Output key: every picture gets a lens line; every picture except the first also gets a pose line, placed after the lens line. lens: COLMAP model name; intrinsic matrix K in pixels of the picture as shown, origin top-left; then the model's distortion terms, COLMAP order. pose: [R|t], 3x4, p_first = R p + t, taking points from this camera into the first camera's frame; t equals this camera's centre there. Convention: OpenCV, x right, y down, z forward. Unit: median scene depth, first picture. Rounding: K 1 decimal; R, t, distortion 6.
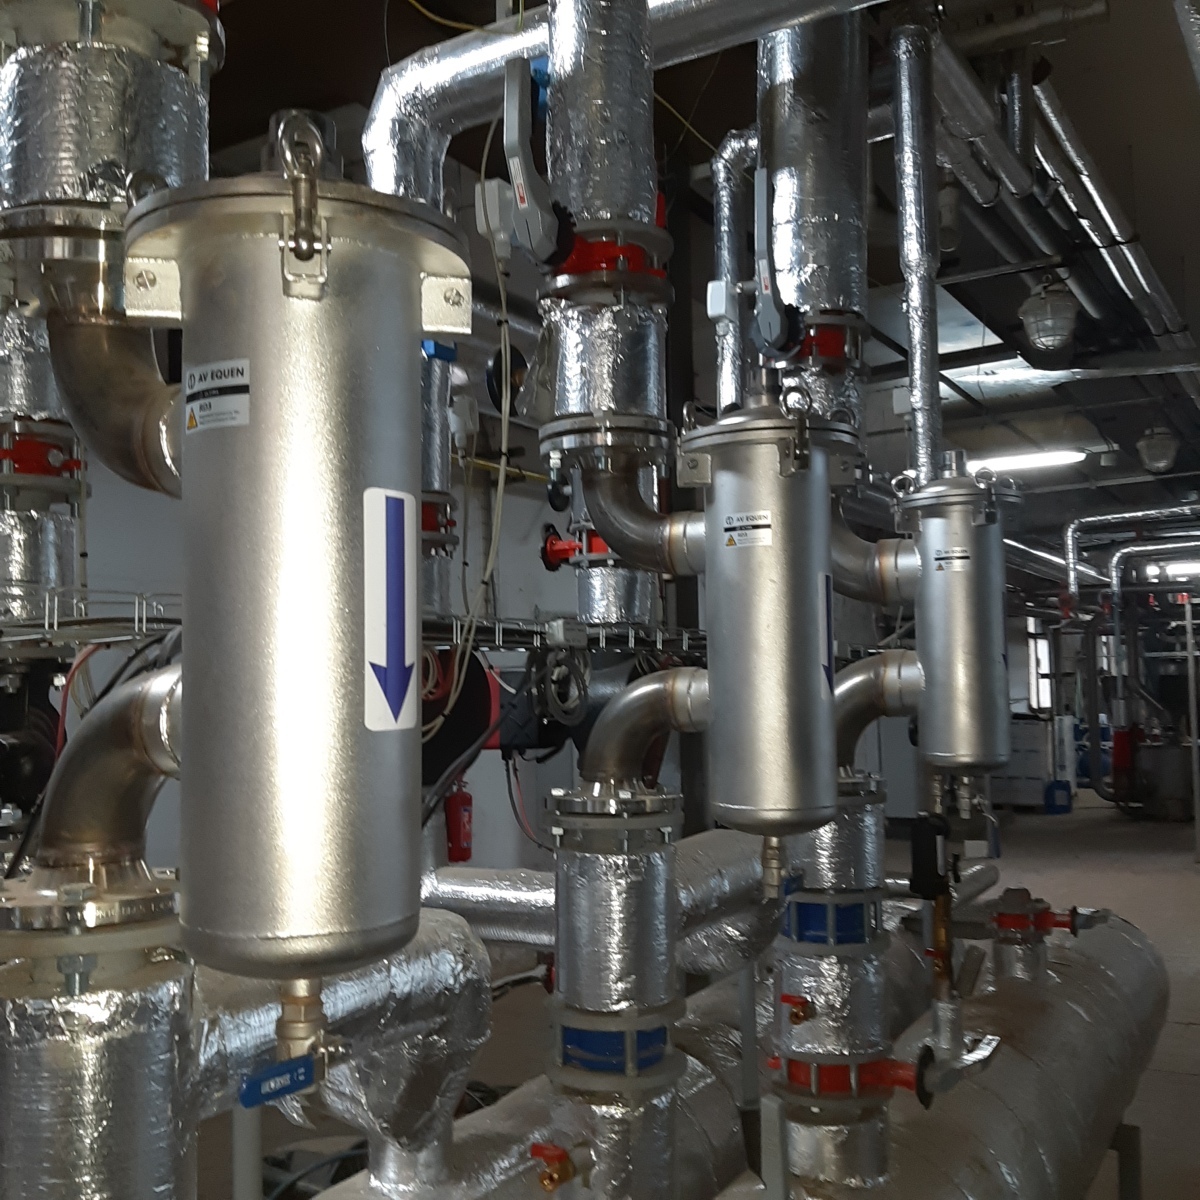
lens RADIAL K [[1219.1, 0, 600.0], [0, 1219.1, 600.0], [0, 0, 1]] dist [0.094425, -0.154745]
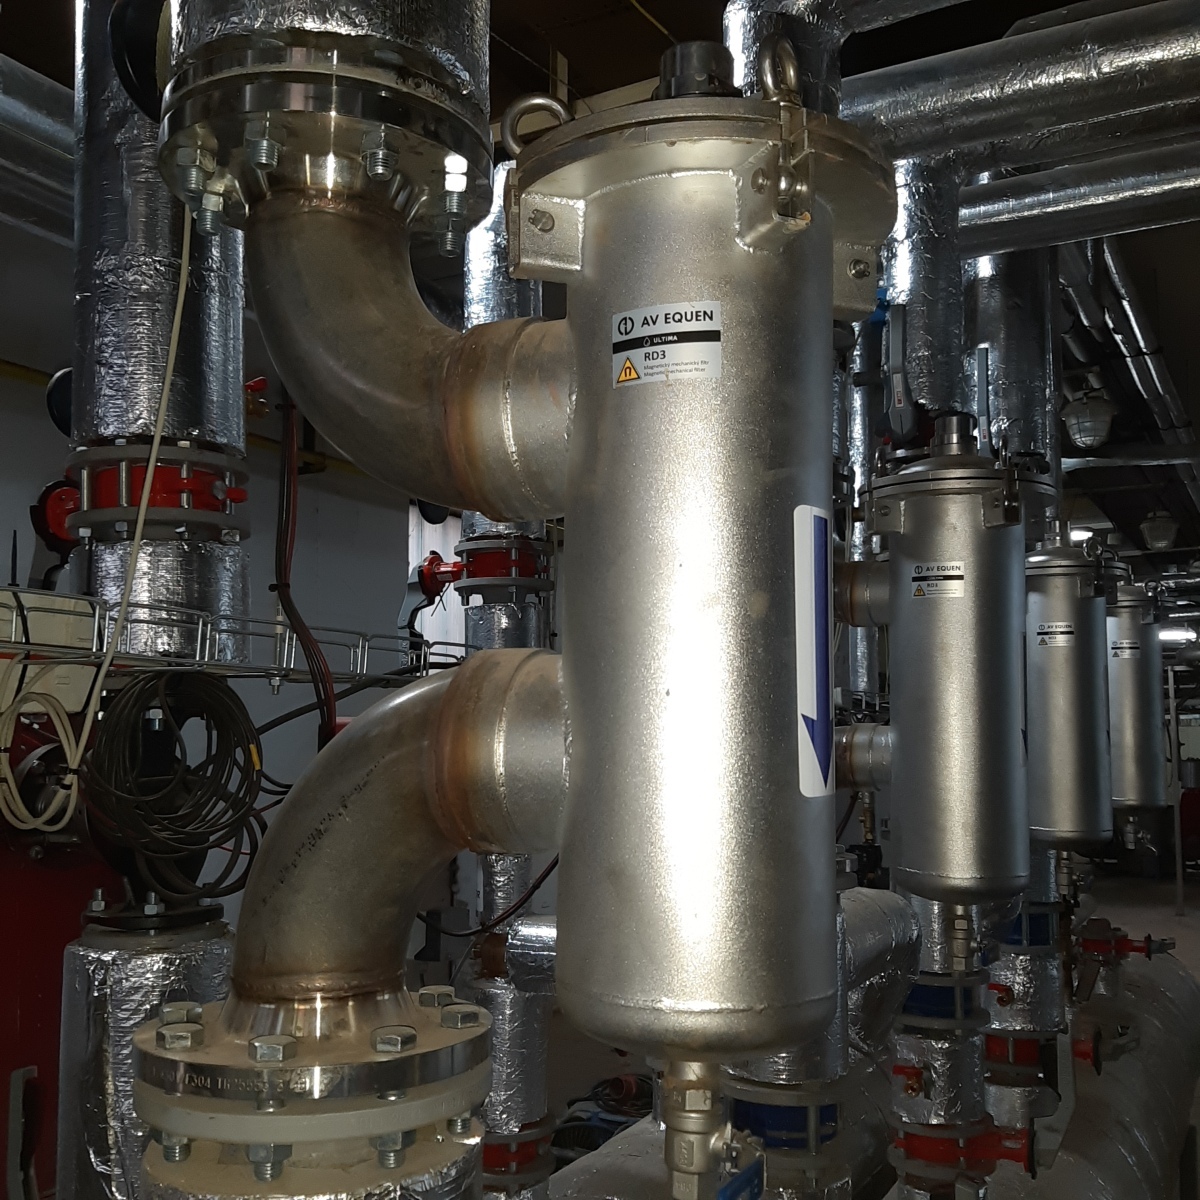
lens RADIAL K [[1219.1, 0, 600.0], [0, 1219.1, 600.0], [0, 0, 1]] dist [0.094425, -0.154745]
pose [[0.999013, 0.026881, 0.035369, -0.181722], [-0.025479, 0.998894, -0.039516, -0.010584], [-0.036392, 0.038575, 0.998593, -0.166218]]
